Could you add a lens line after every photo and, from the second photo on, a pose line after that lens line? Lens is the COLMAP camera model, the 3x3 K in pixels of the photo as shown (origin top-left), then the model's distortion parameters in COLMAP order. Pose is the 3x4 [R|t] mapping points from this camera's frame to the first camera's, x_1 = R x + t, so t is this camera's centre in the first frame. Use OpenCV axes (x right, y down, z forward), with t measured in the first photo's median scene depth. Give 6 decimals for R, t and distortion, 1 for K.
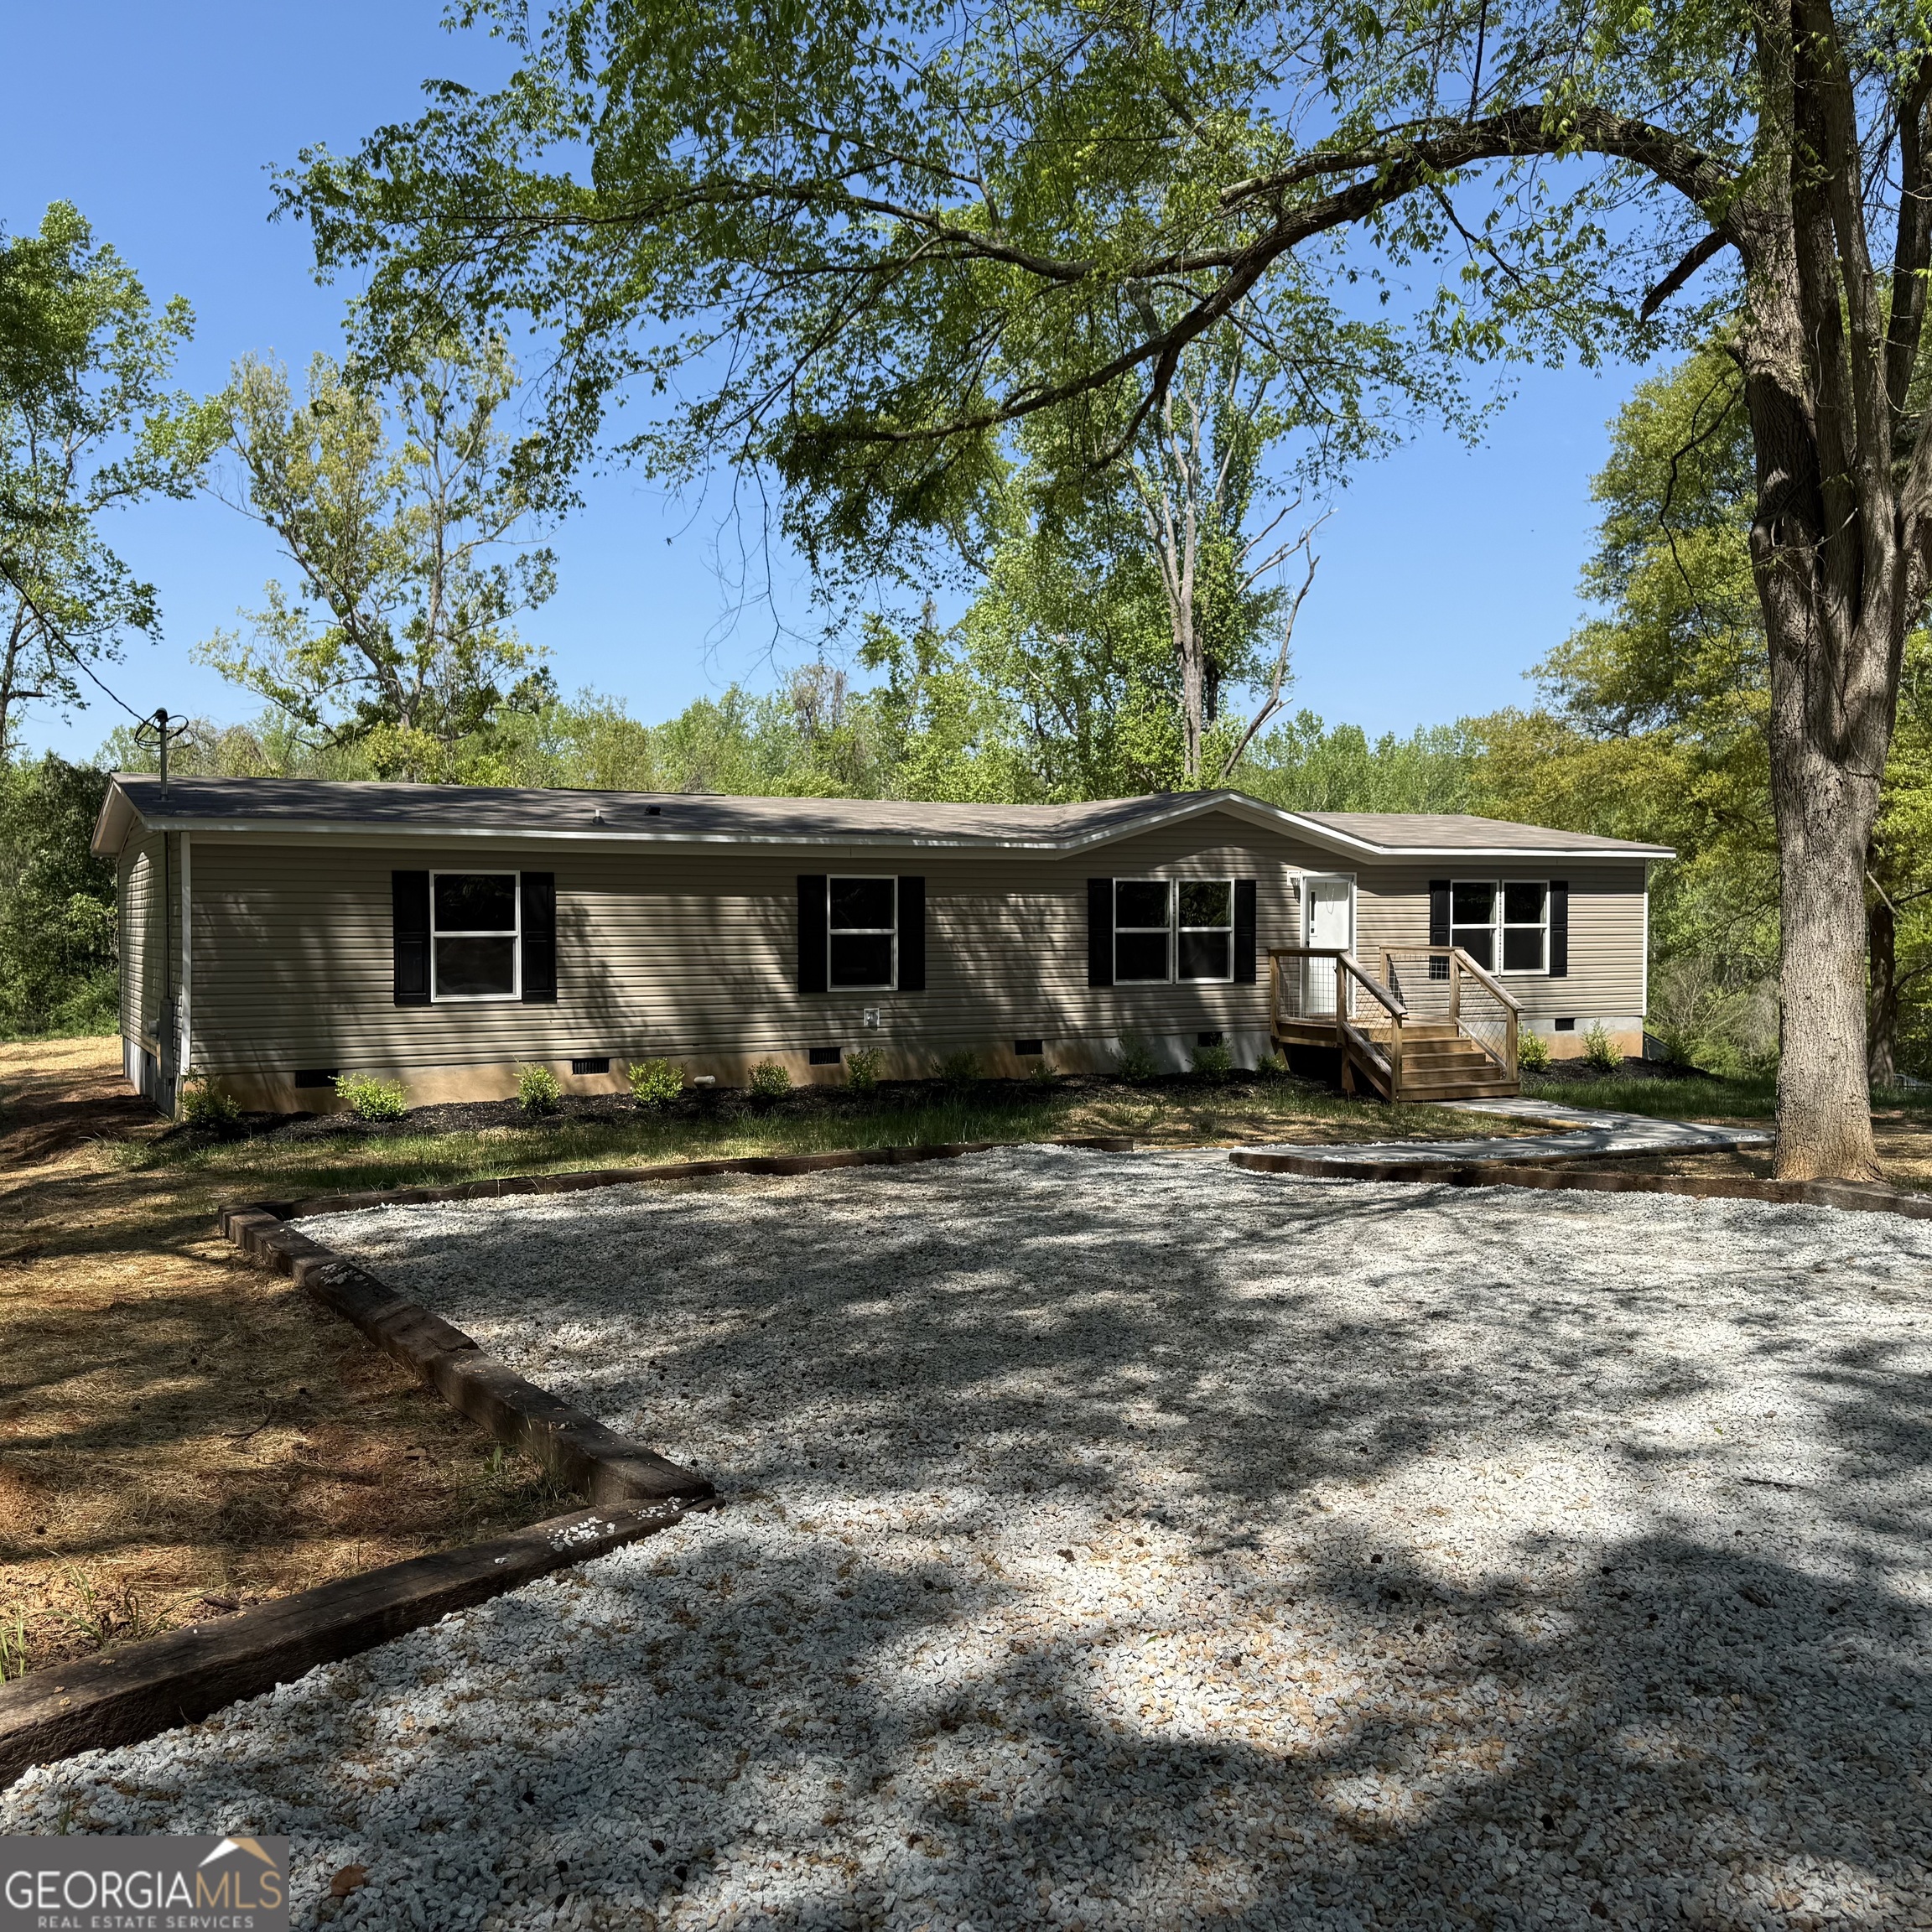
lens RADIAL K [[1757.3, 0, 966.0], [0, 1757.3, 966.0], [0, 0, 1]] dist [0.019379, 0.003473]
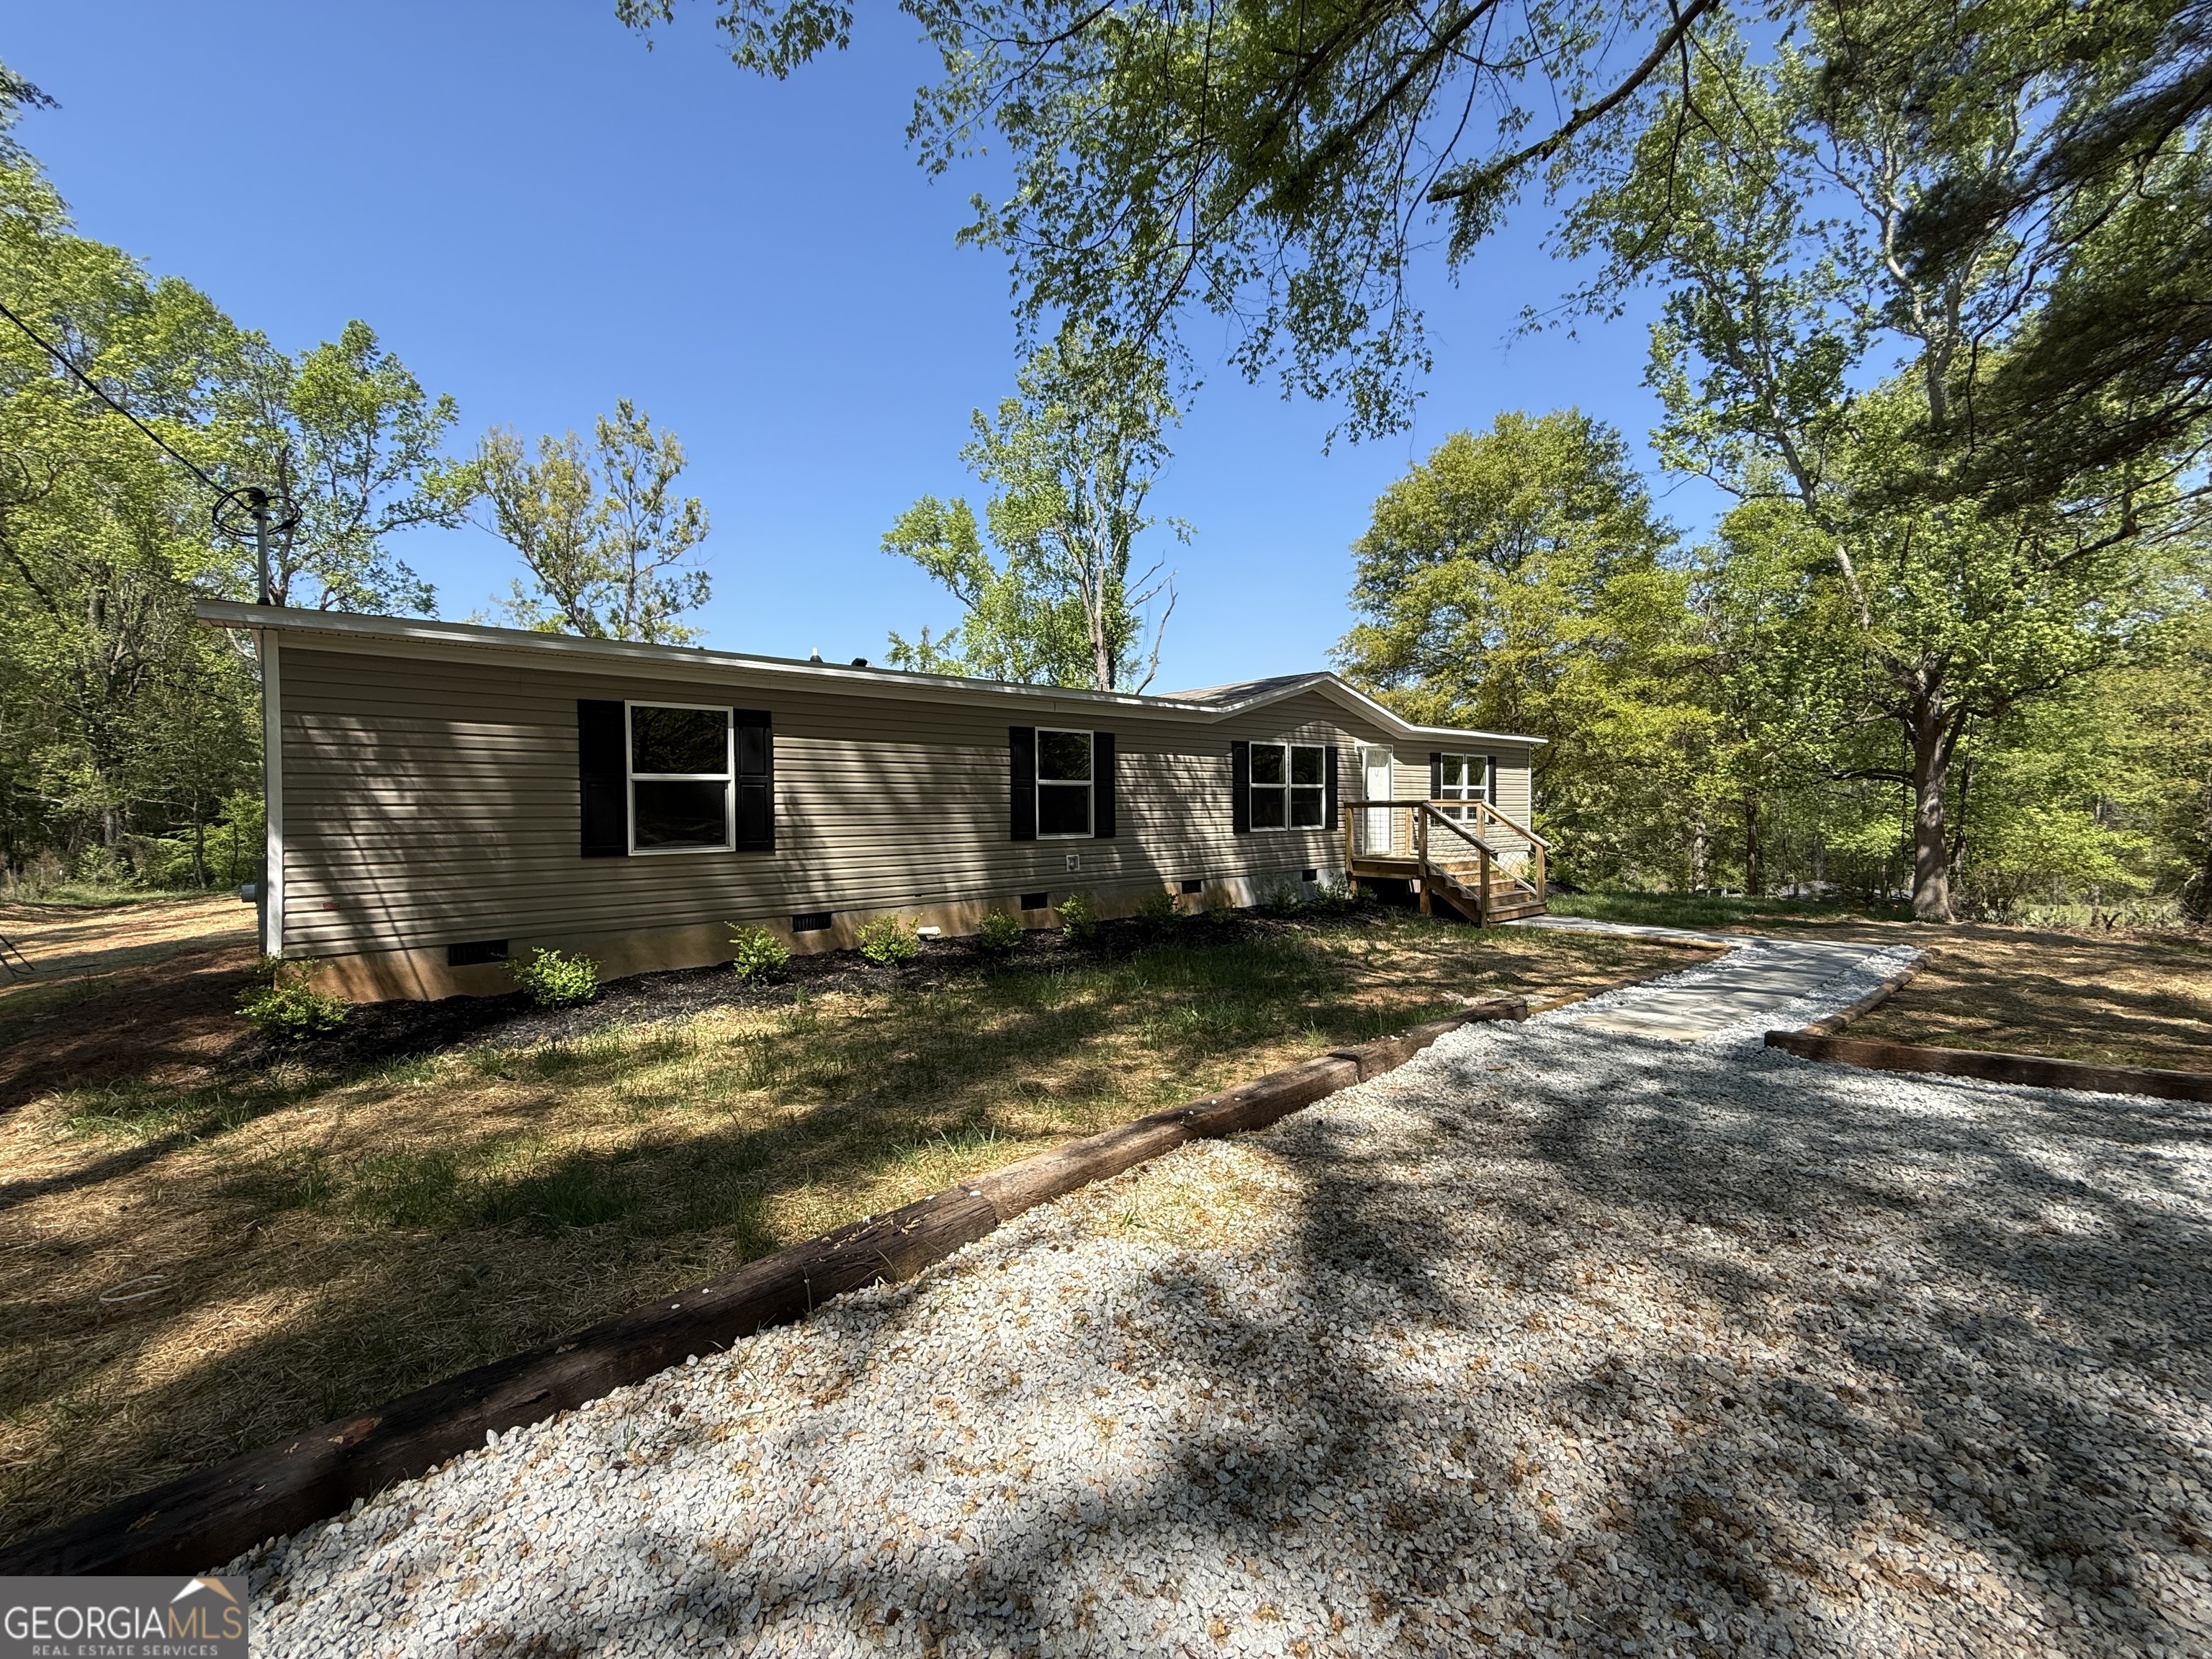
lens RADIAL K [[894.2, 0, 1106.0], [0, 894.2, 829.5], [0, 0, 1]] dist [-0.000993, 0.000008]
pose [[0.980946, -0.010991, 0.193971, -0.058632], [0.011432, 0.999934, -0.001152, 0.004078], [-0.193946, 0.003347, 0.981007, 0.193459]]
